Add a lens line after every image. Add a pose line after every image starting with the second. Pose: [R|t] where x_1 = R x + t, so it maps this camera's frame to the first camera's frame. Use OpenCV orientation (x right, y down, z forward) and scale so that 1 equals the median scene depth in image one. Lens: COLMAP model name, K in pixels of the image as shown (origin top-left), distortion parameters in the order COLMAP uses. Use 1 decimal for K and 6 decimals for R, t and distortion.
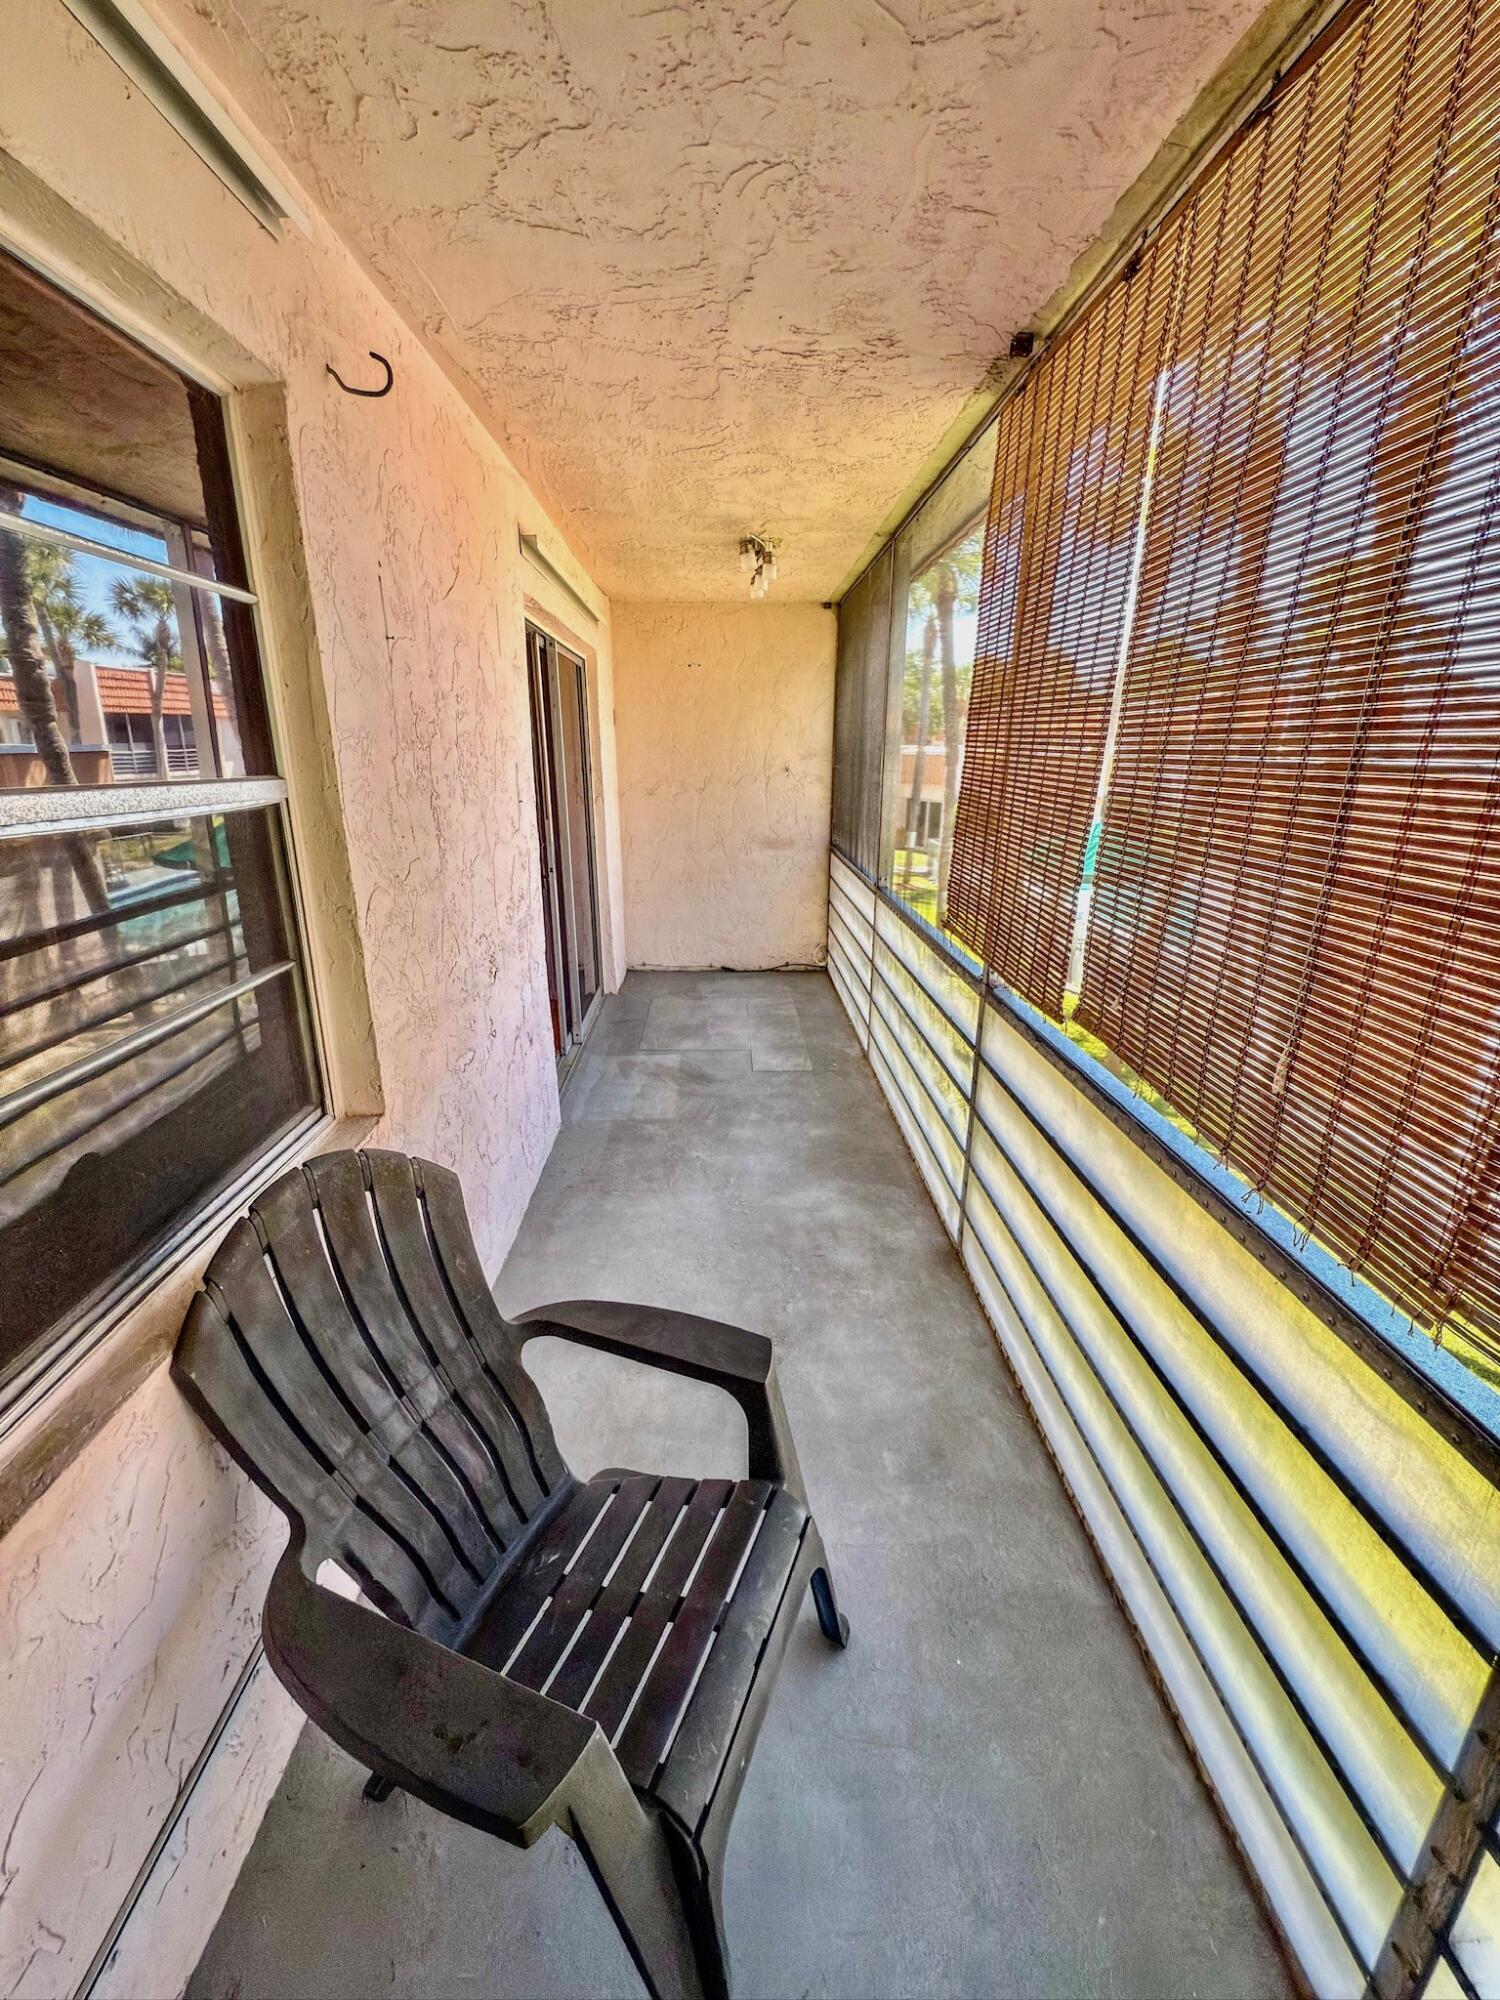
lens RADIAL K [[795.8, 0, 745.0], [0, 795.8, 996.4], [0, 0, 1]] dist [-0.004334, -0.000404]
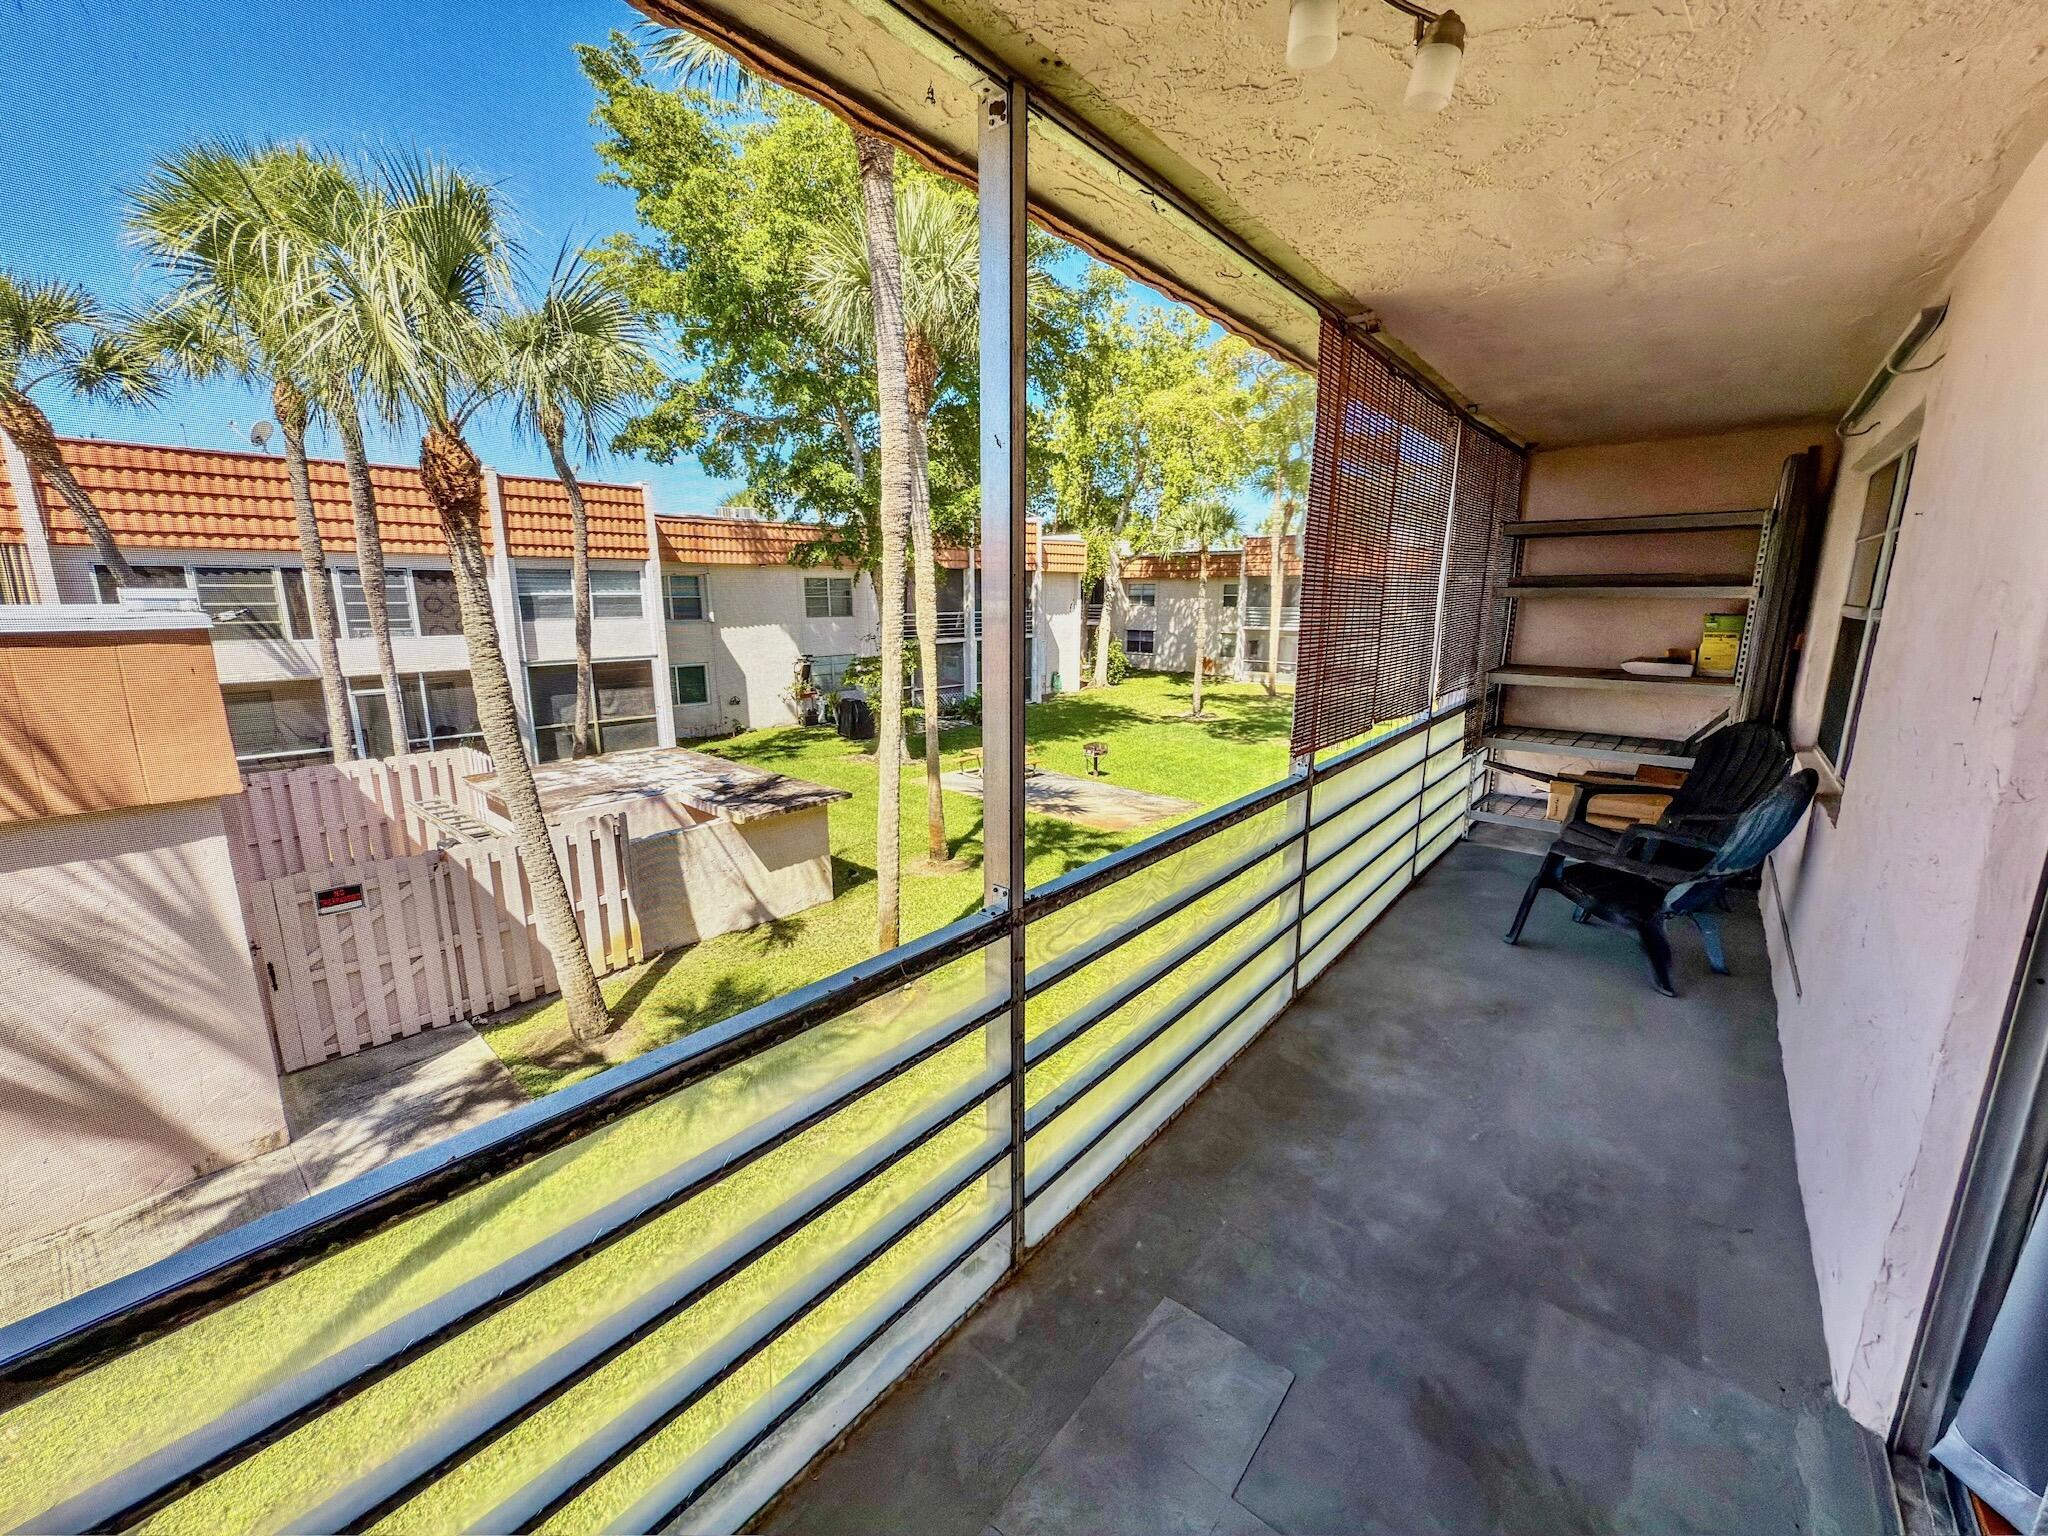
lens RADIAL K [[814.9, 0, 1027.2], [0, 814.9, 765.4], [0, 0, 1]] dist [-0.004334, -0.000404]
pose [[-0.749059, -0.137320, 0.648116, -0.143083], [0.191931, 0.891350, 0.410680, -0.467205], [-0.634093, 0.432017, -0.641317, 1.515479]]
